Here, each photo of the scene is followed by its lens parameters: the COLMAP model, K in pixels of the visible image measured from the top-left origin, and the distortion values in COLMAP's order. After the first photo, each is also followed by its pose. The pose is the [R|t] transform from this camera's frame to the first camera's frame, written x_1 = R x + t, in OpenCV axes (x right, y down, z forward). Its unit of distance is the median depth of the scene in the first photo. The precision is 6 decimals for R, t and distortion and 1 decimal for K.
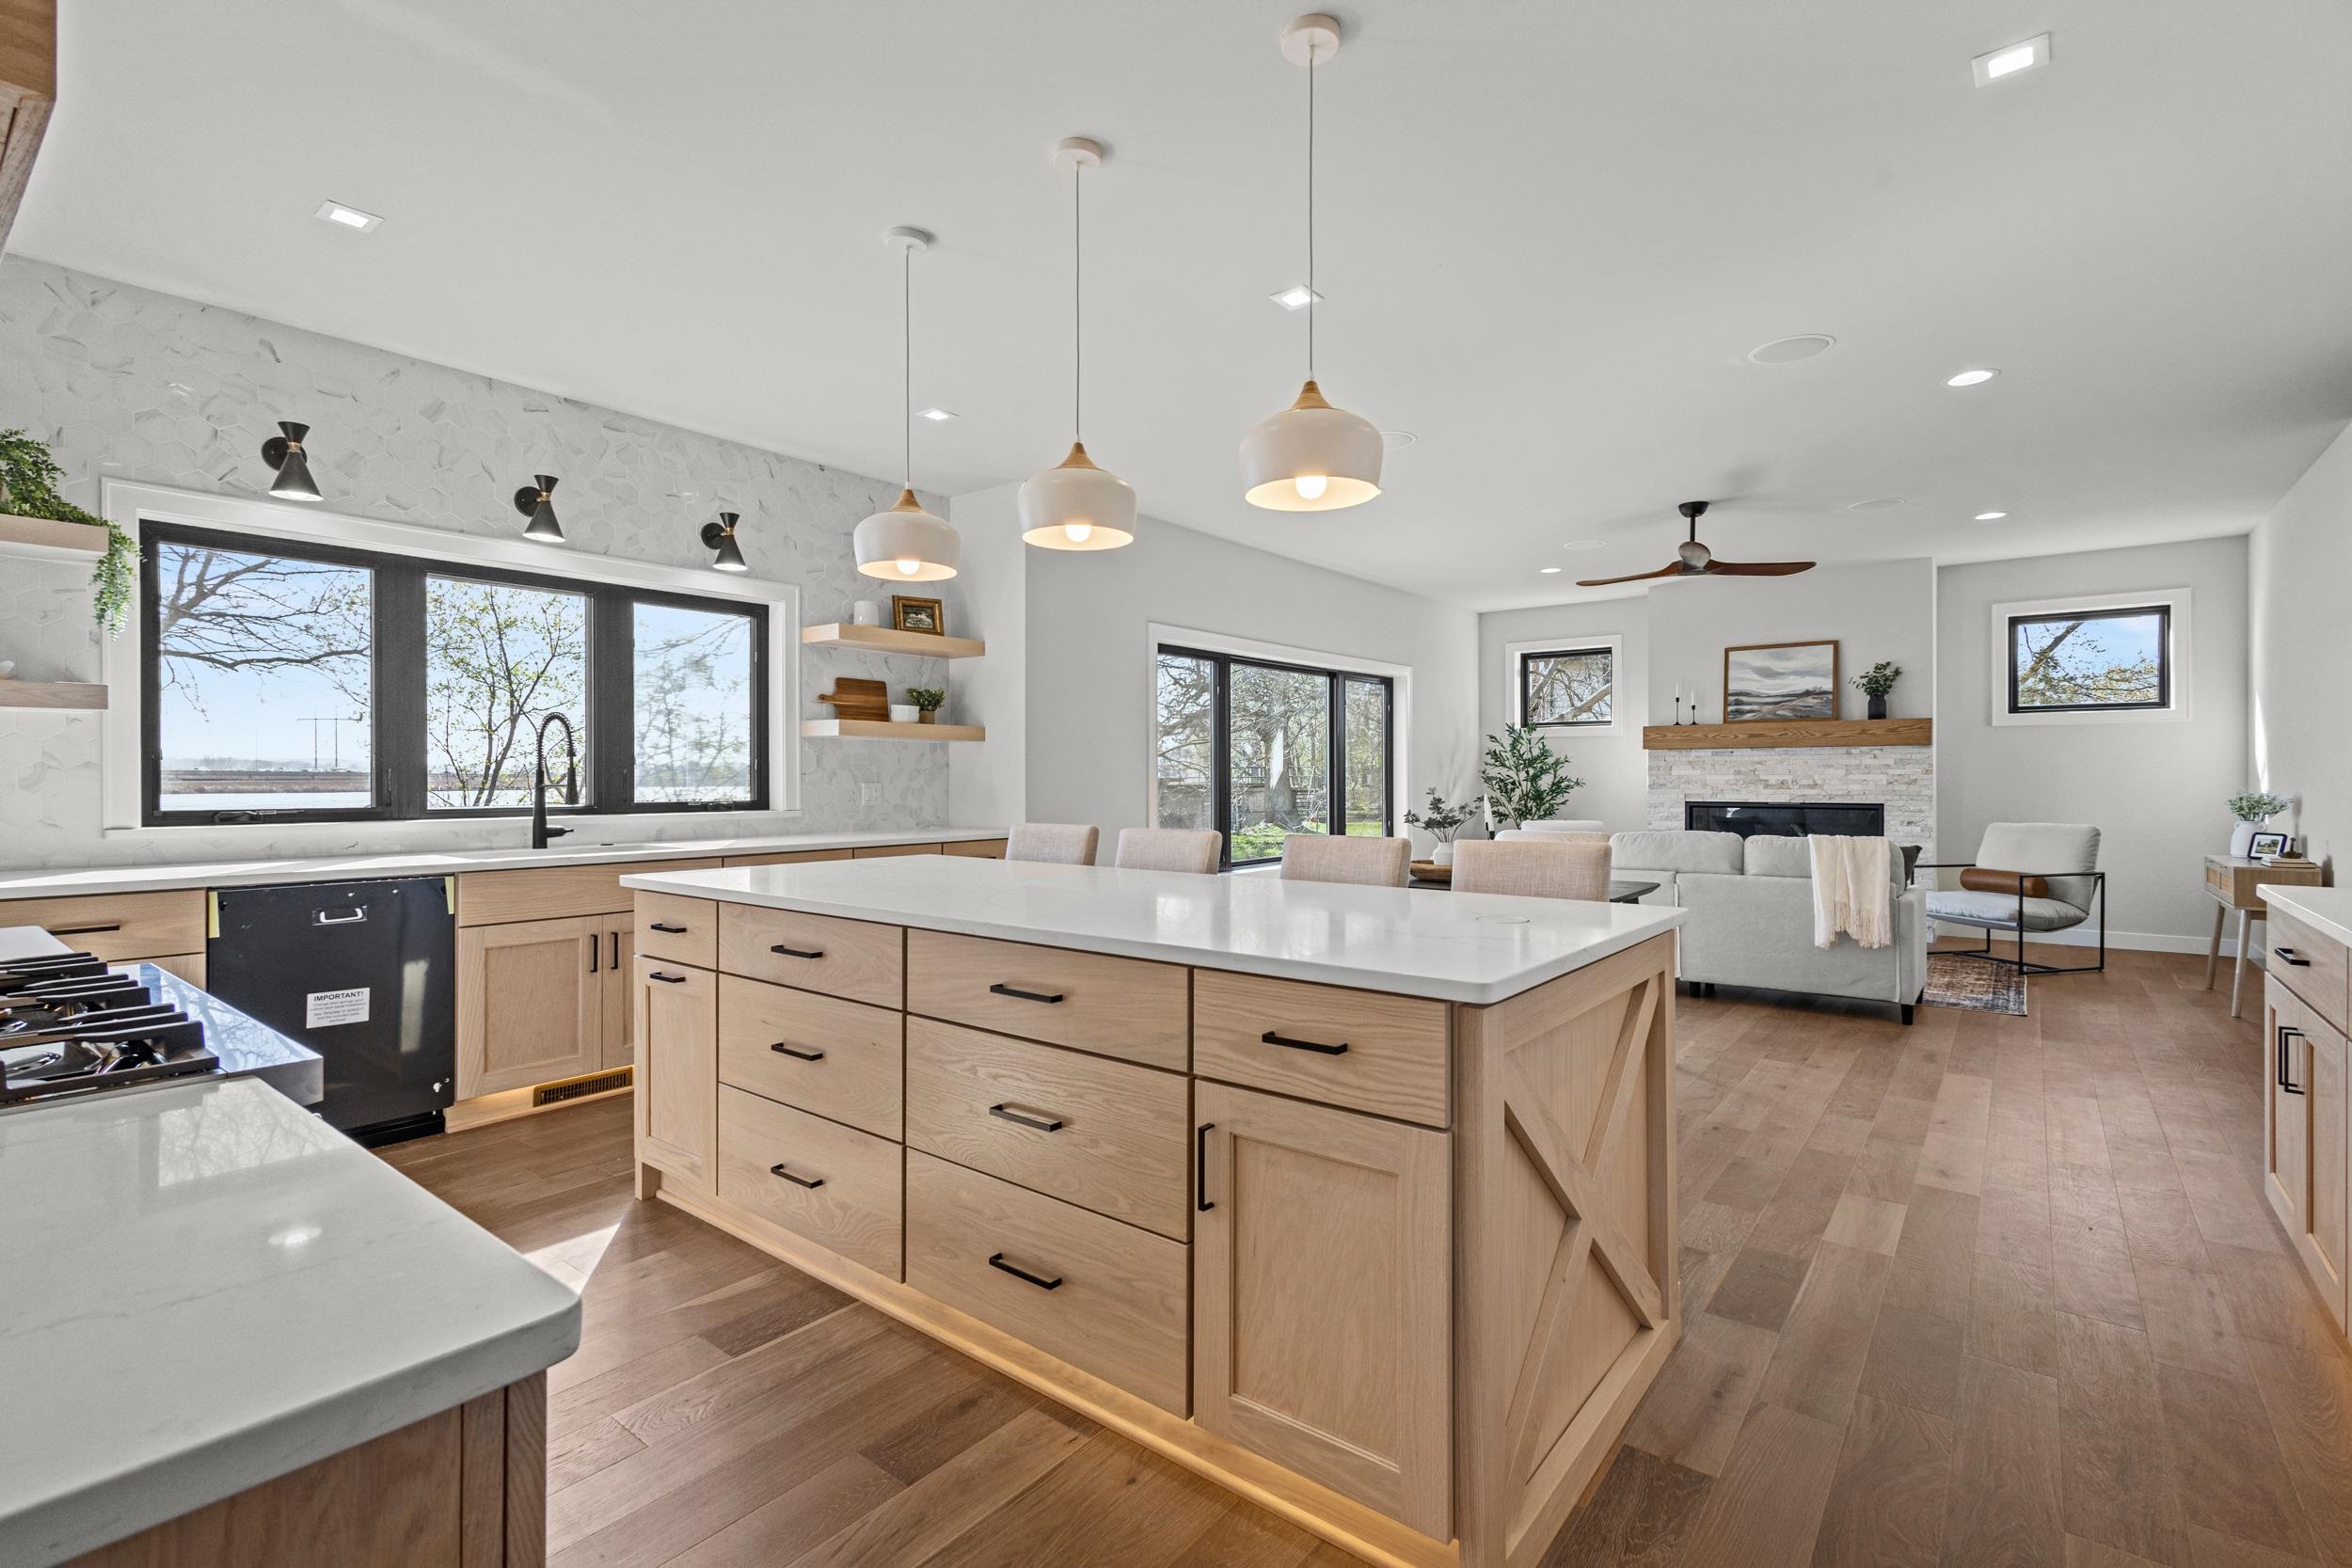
lens RADIAL K [[1080.6, 0, 1172.0], [0, 1080.6, 777.3], [0, 0, 1]] dist [0.011988, -0.002772]
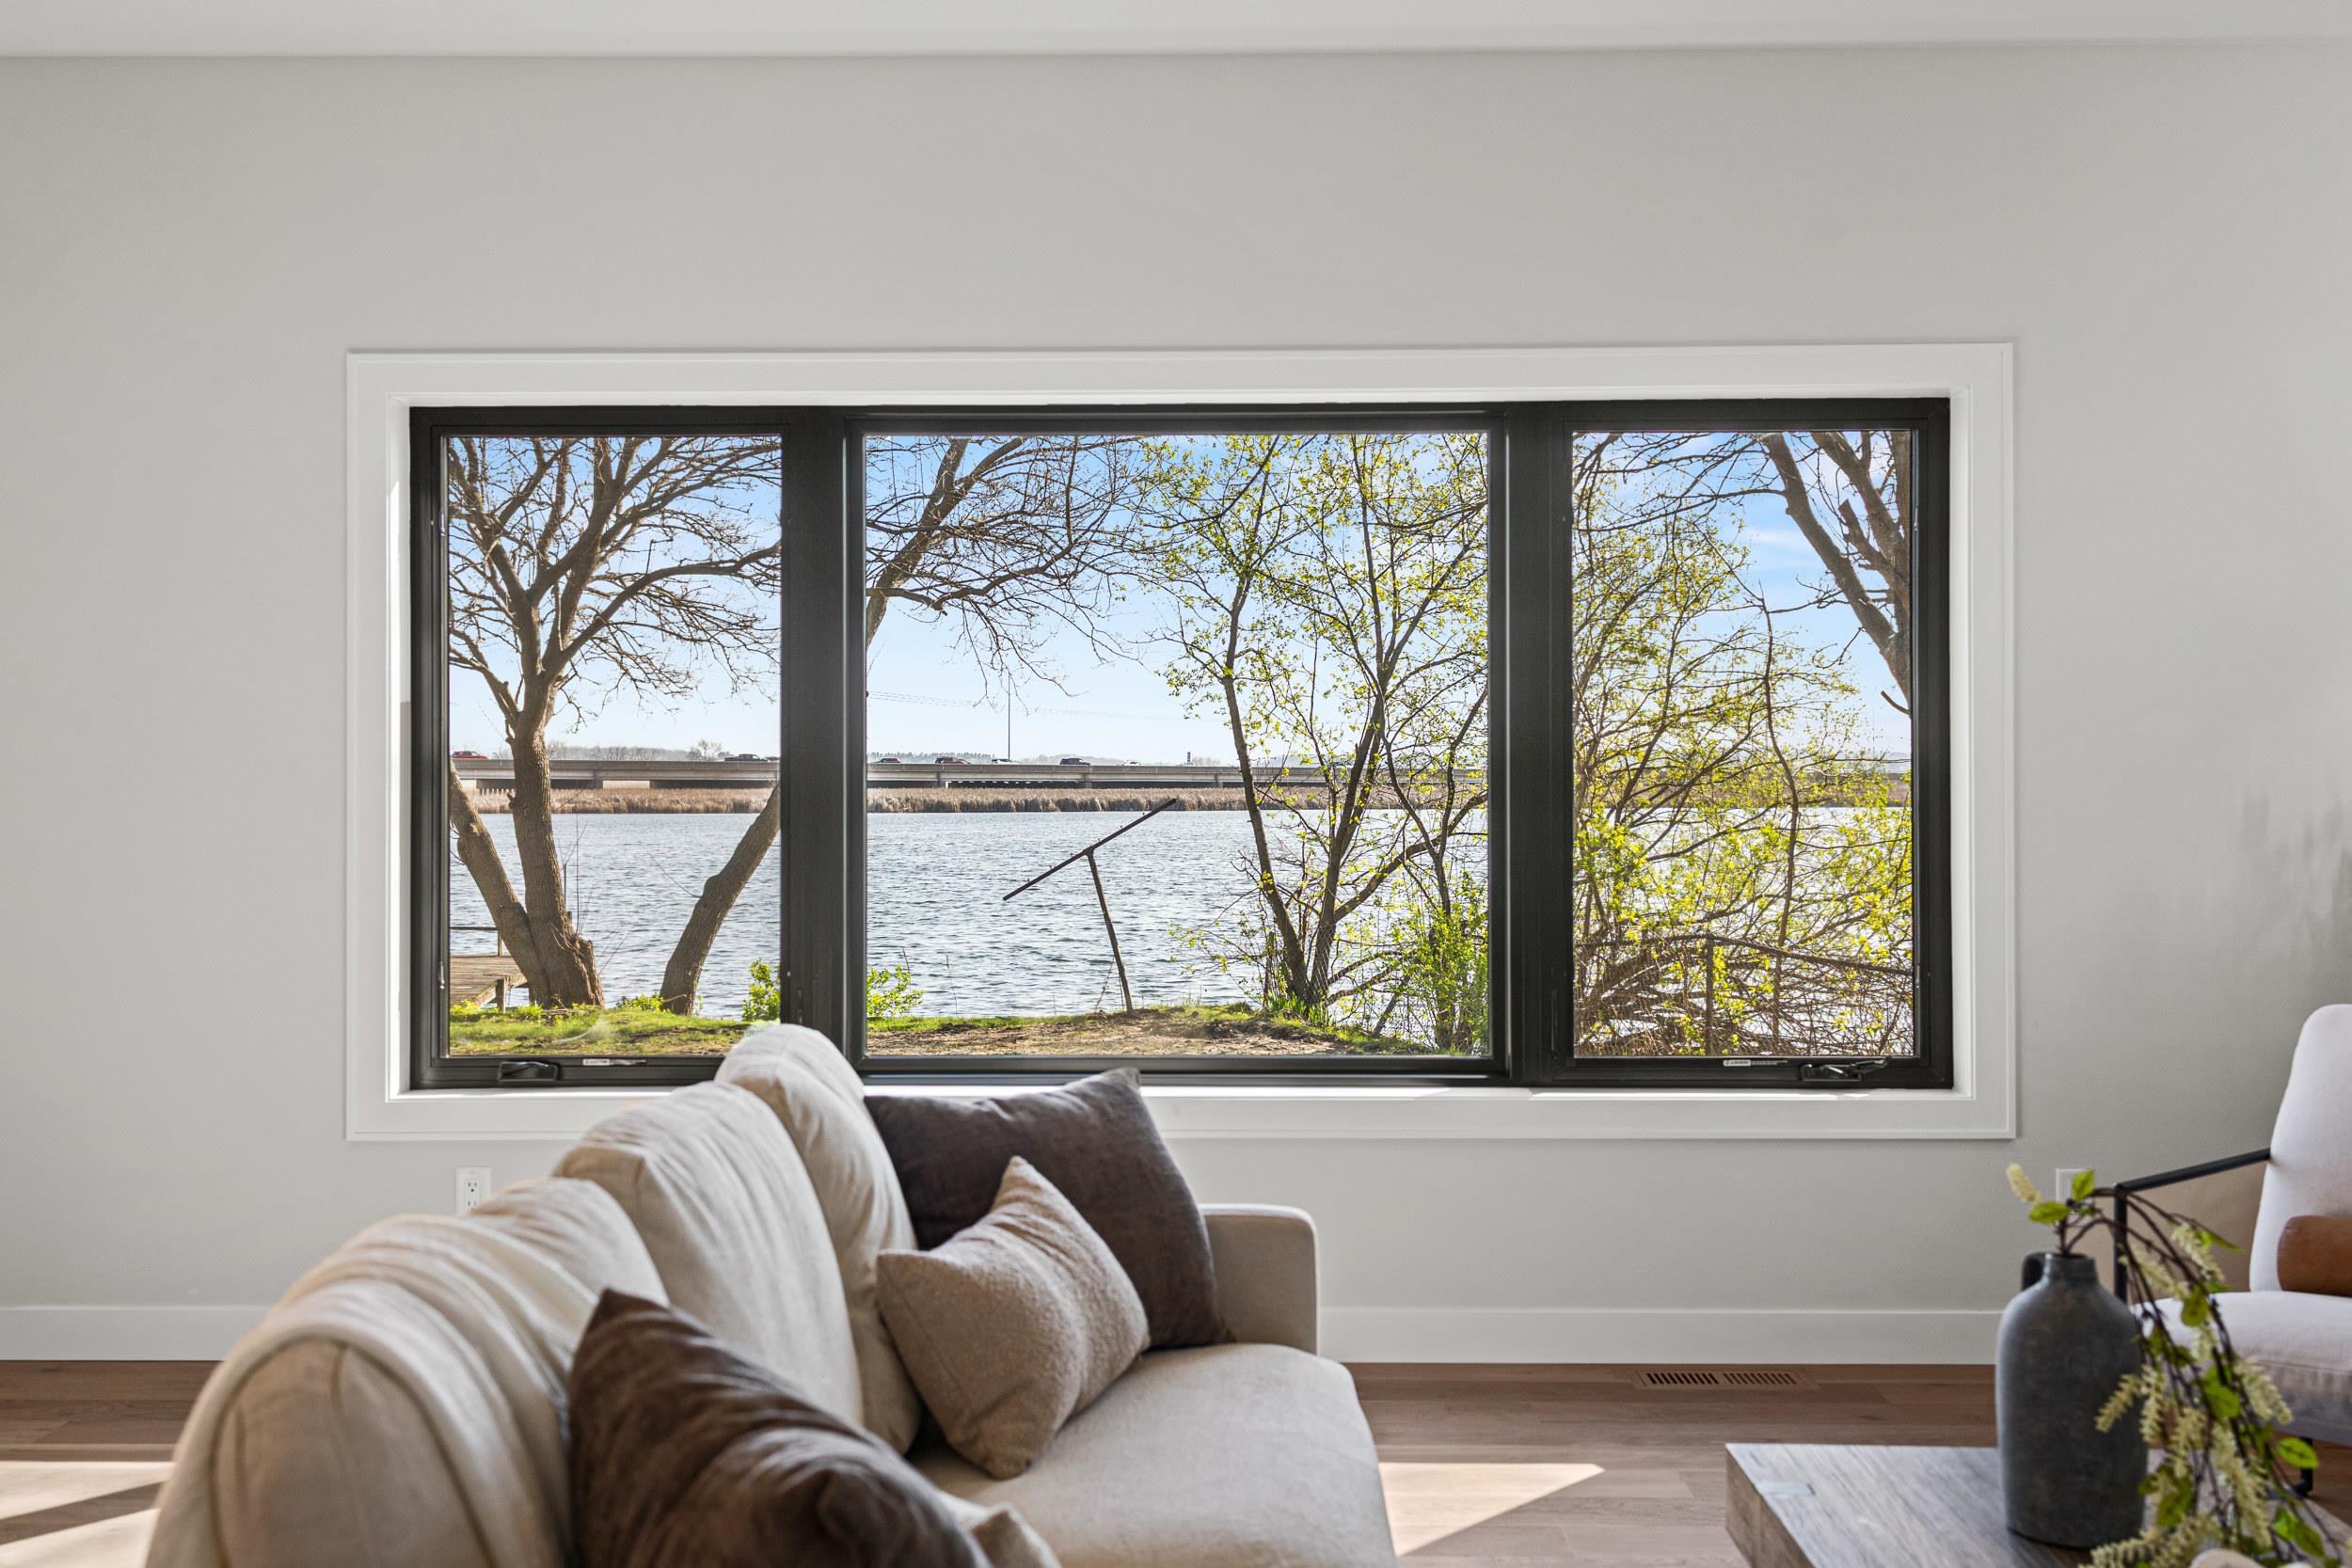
lens RADIAL K [[2339.7, 0, 1175.0], [0, 2339.7, 768.8], [0, 0, 1]] dist [0.004891, 0.000000]
pose [[0.605218, -0.003549, -0.796052, 0.624498], [-0.000462, 0.999988, -0.004809, -0.003498], [0.796060, 0.003278, 0.605209, 0.622181]]
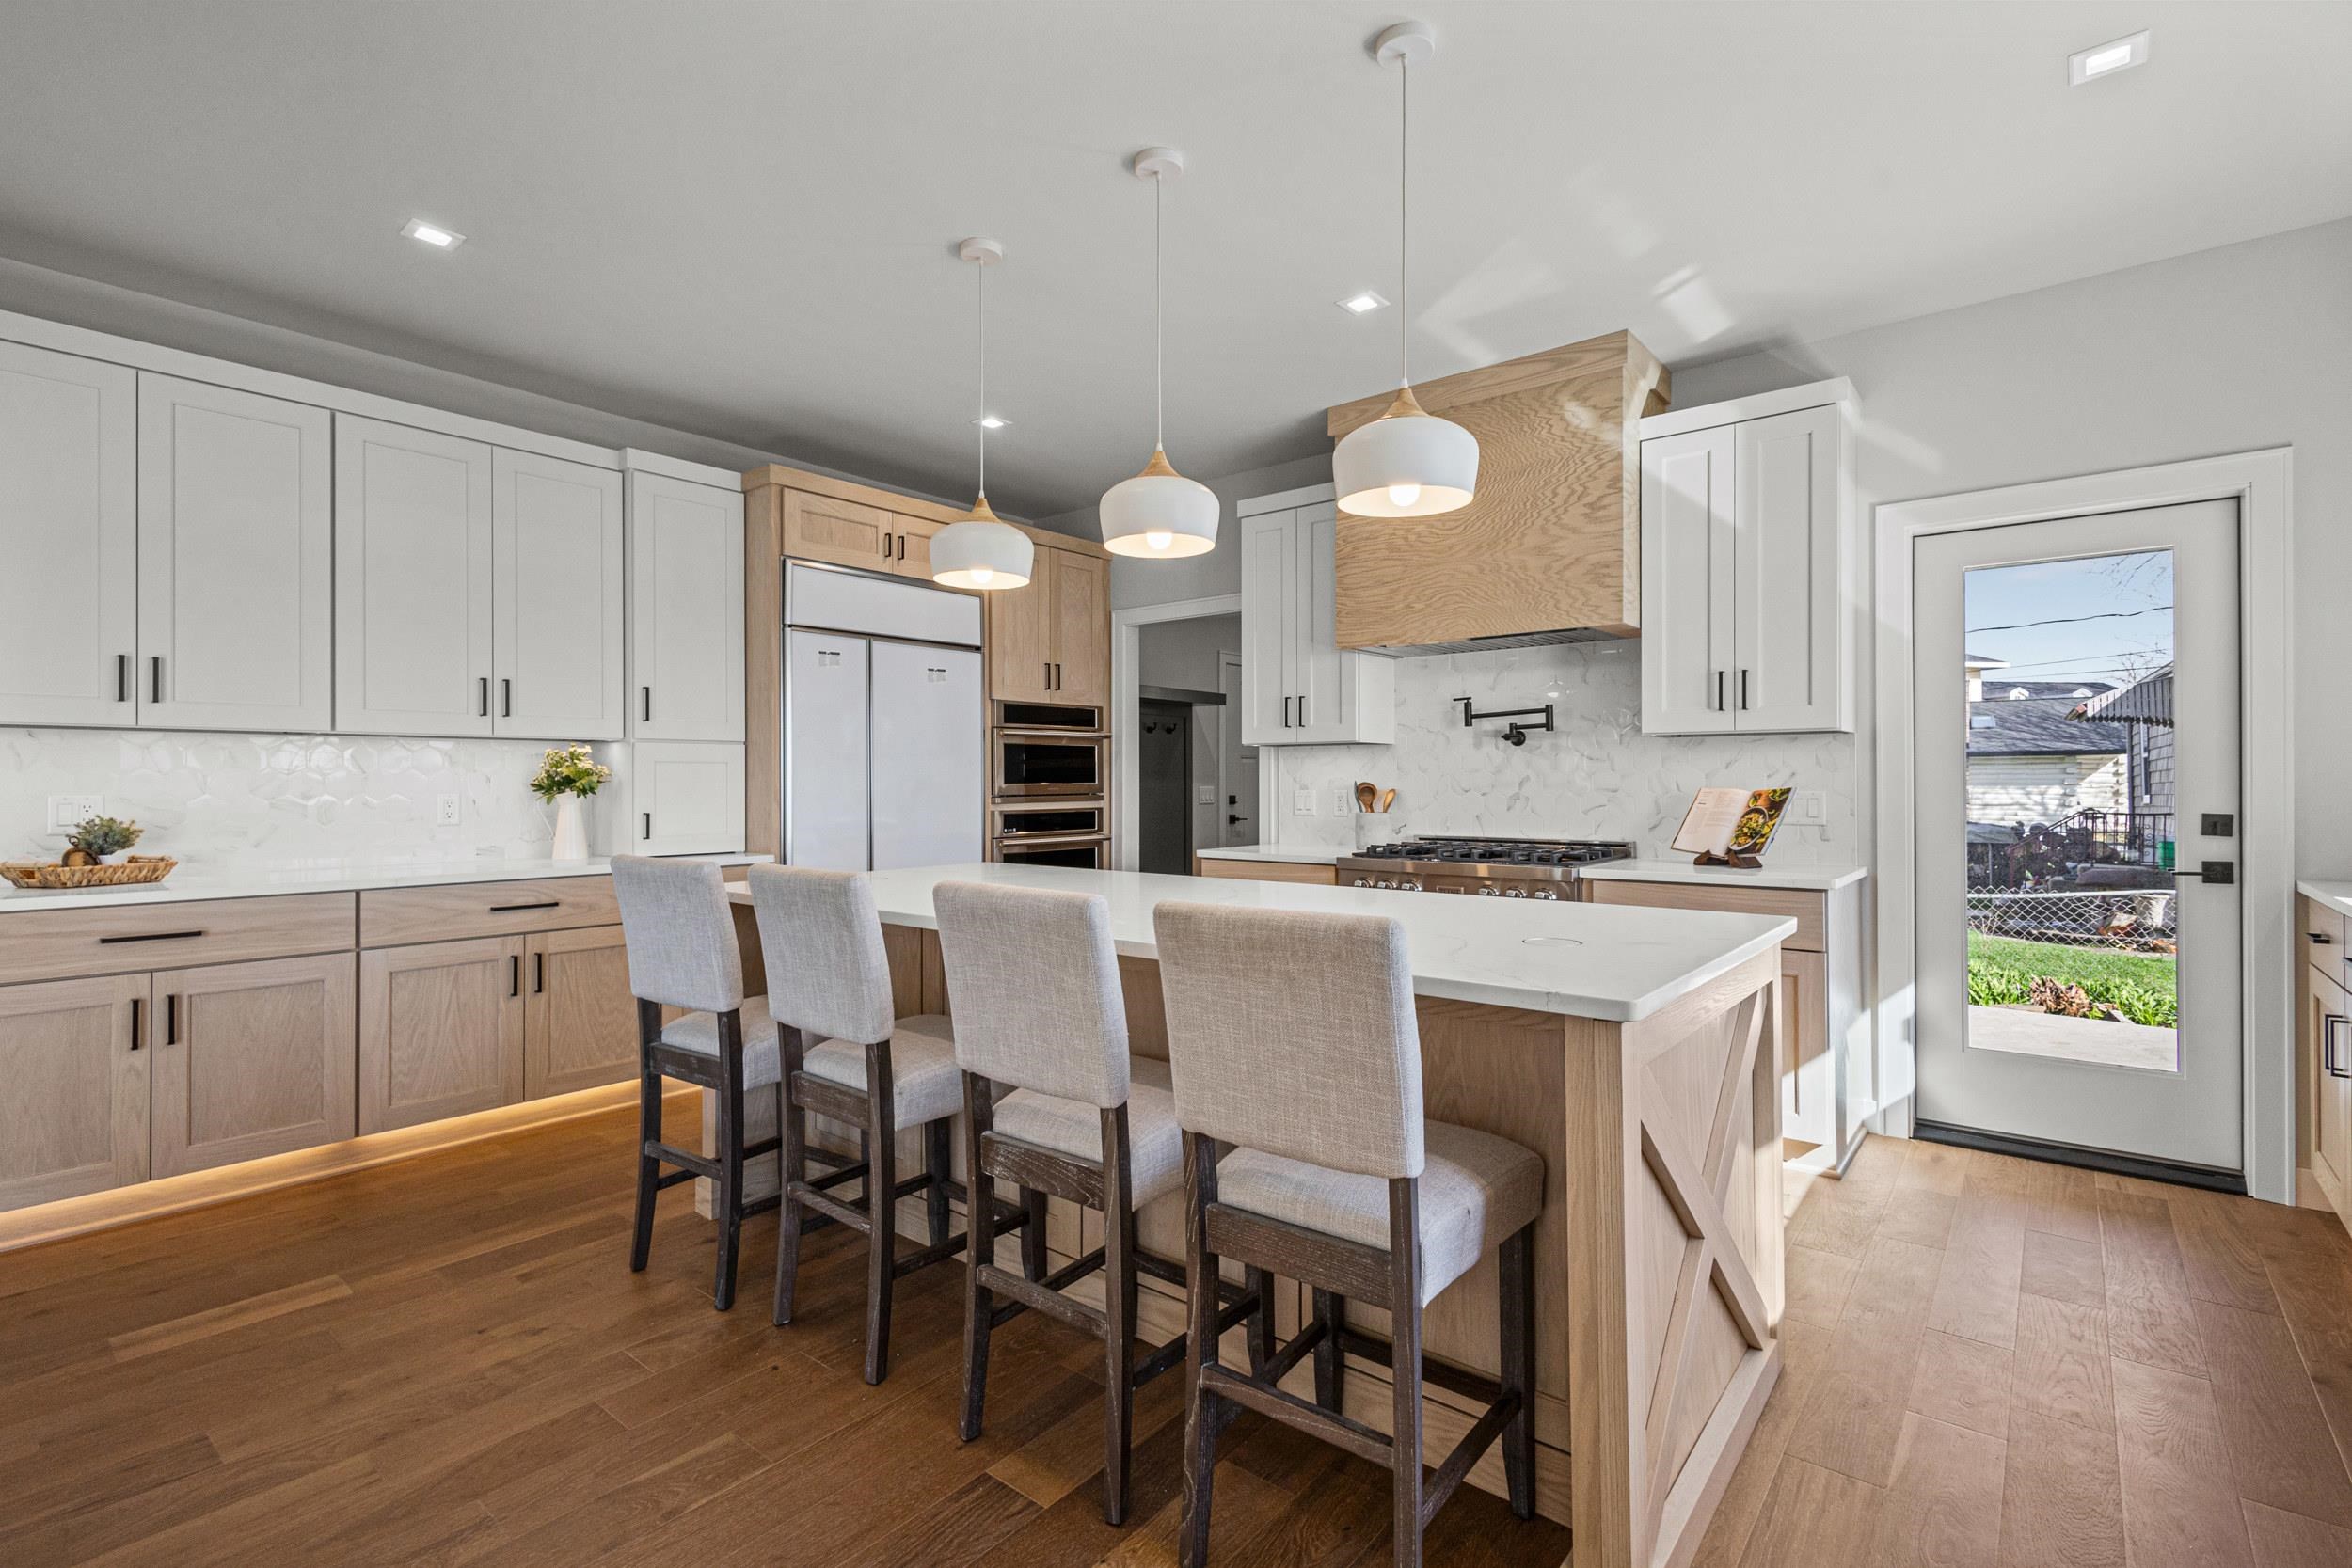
lens RADIAL K [[1080.6, 0, 1171.4], [0, 1080.6, 781.4], [0, 0, 1]] dist [0.011988, -0.002772]
pose [[-0.999733, 0.003712, 0.022789, -0.041185], [0.003678, 0.999992, -0.001515, -0.000899], [-0.022794, -0.001431, -0.999739, 0.695960]]
